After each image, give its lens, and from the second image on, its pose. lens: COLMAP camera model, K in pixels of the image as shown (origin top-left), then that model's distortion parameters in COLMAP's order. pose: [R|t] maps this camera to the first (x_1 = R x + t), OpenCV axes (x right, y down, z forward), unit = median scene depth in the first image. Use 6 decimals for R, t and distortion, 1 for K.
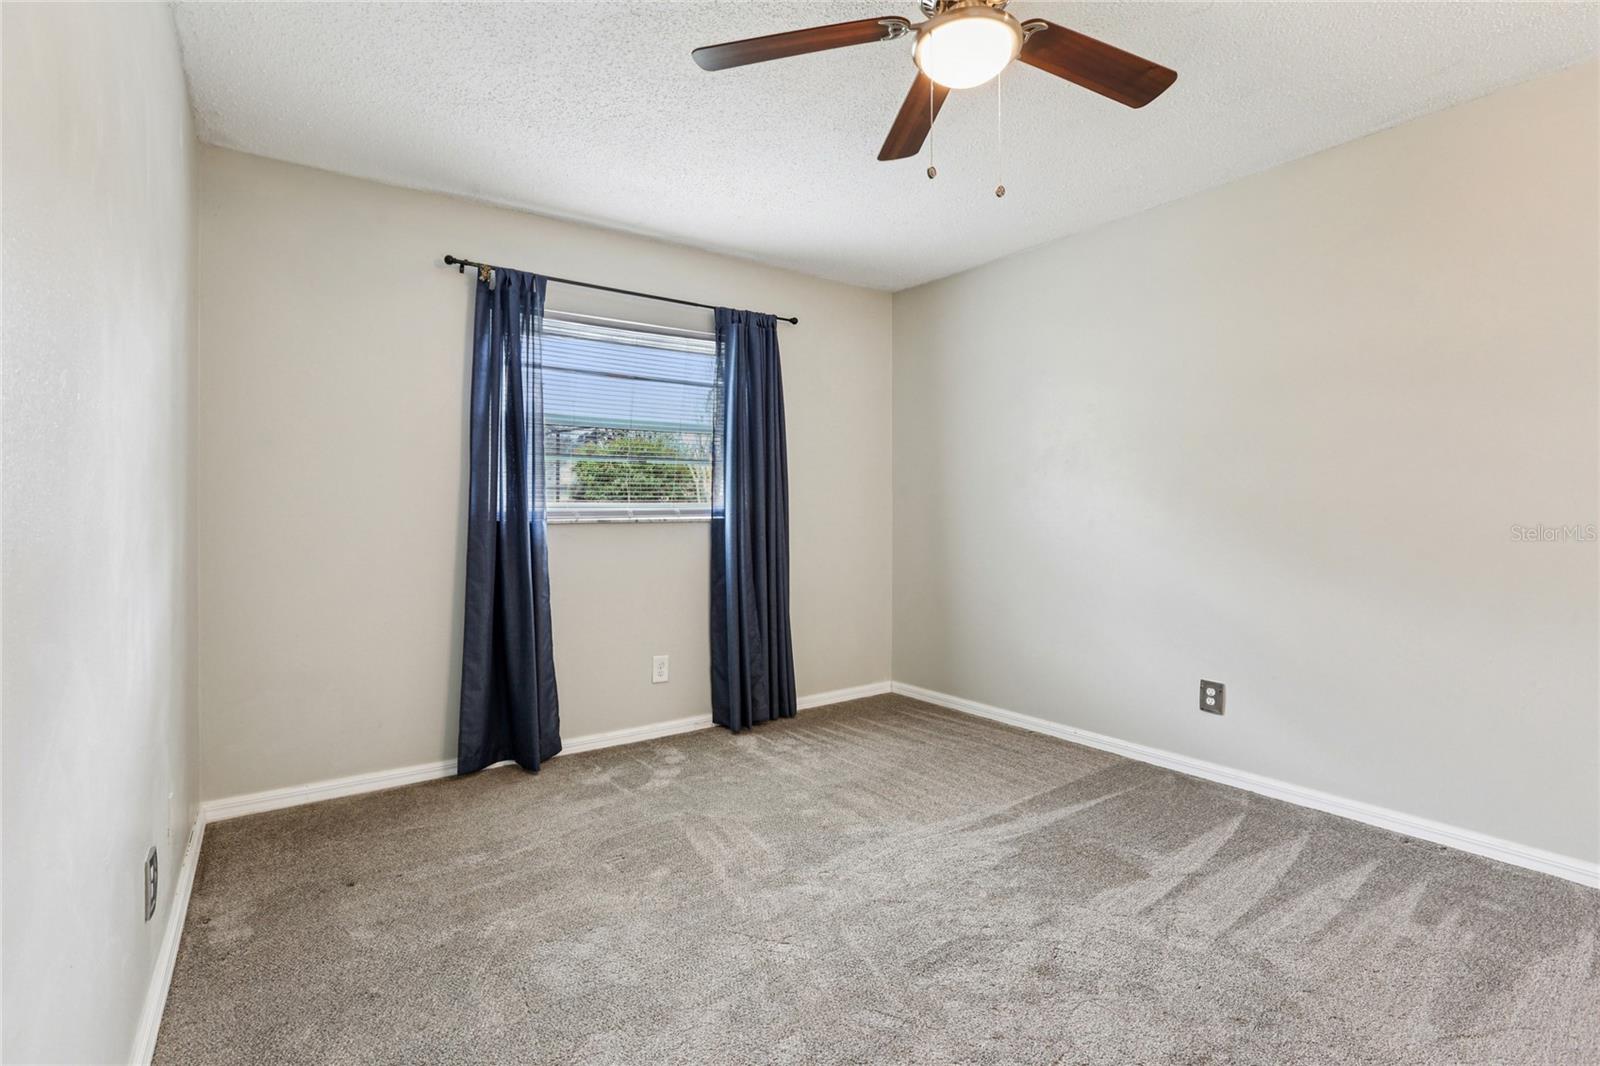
lens RADIAL K [[730.4, 0, 807.3], [0, 730.4, 522.2], [0, 0, 1]] dist [-0.050733, 0.017326]
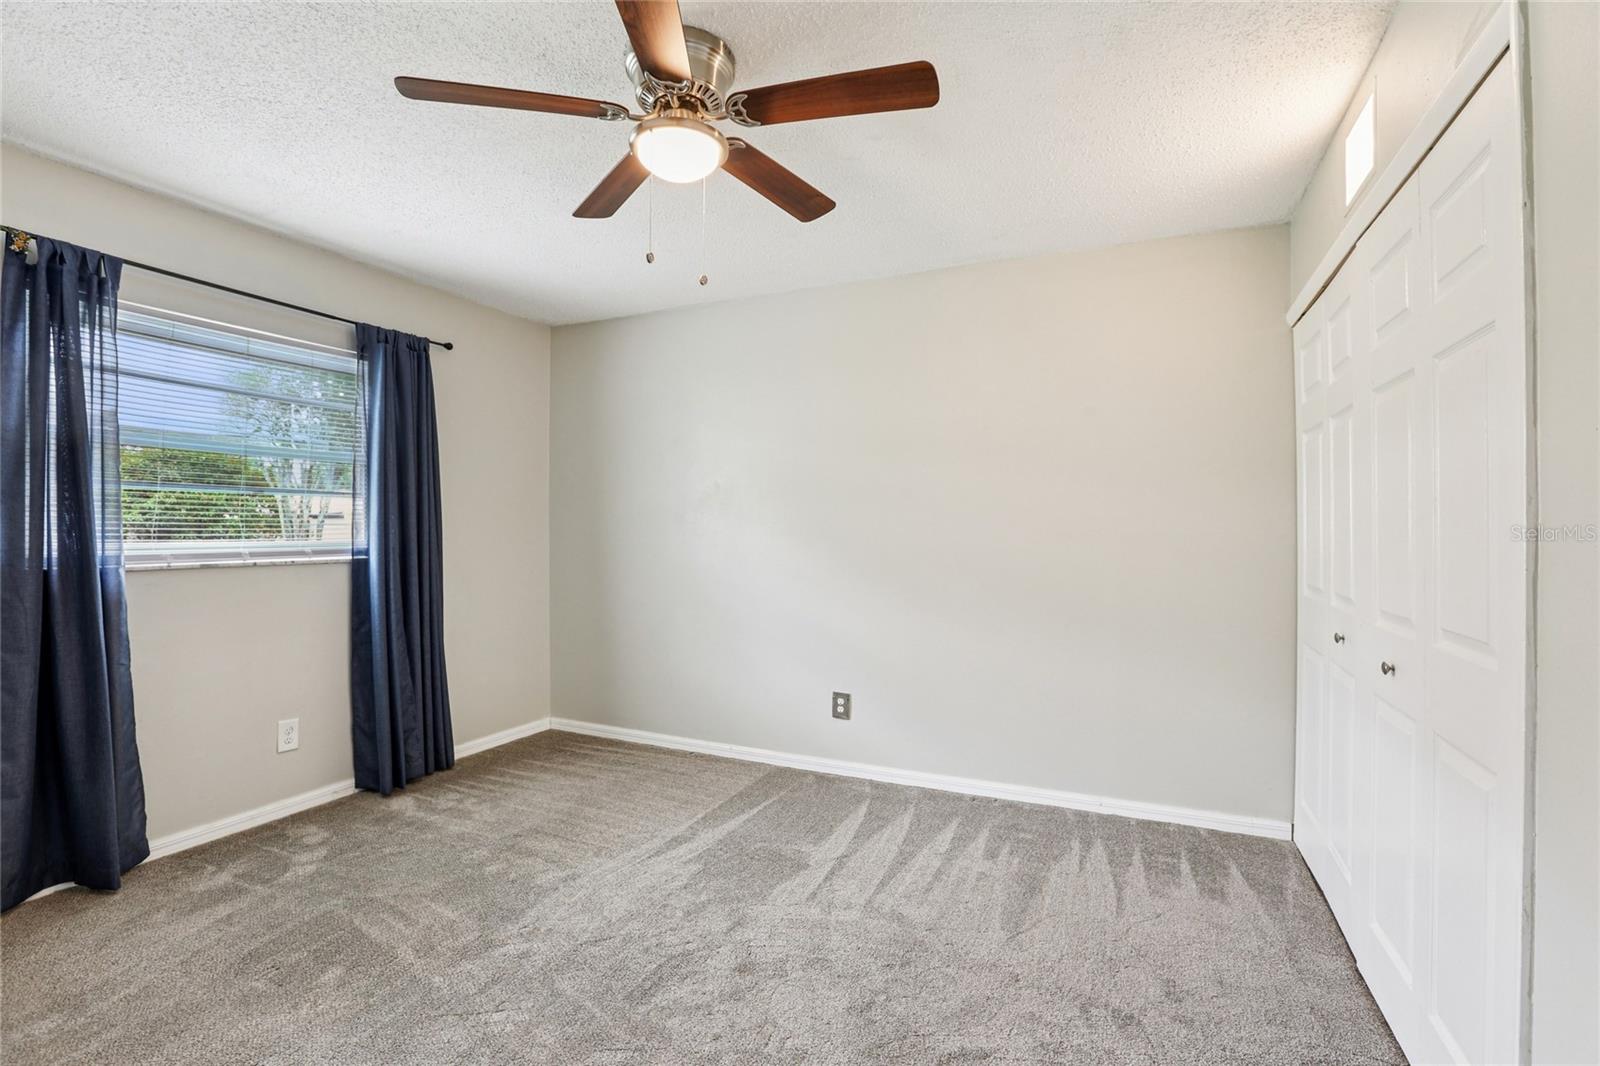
lens RADIAL K [[730.4, 0, 782.8], [0, 730.4, 521.9], [0, 0, 1]] dist [-0.050733, 0.017326]
pose [[0.878431, 0.007632, 0.477808, -0.111765], [0.000088, 0.999870, -0.016133, -0.045852], [-0.477869, 0.014214, 0.878316, -0.032877]]
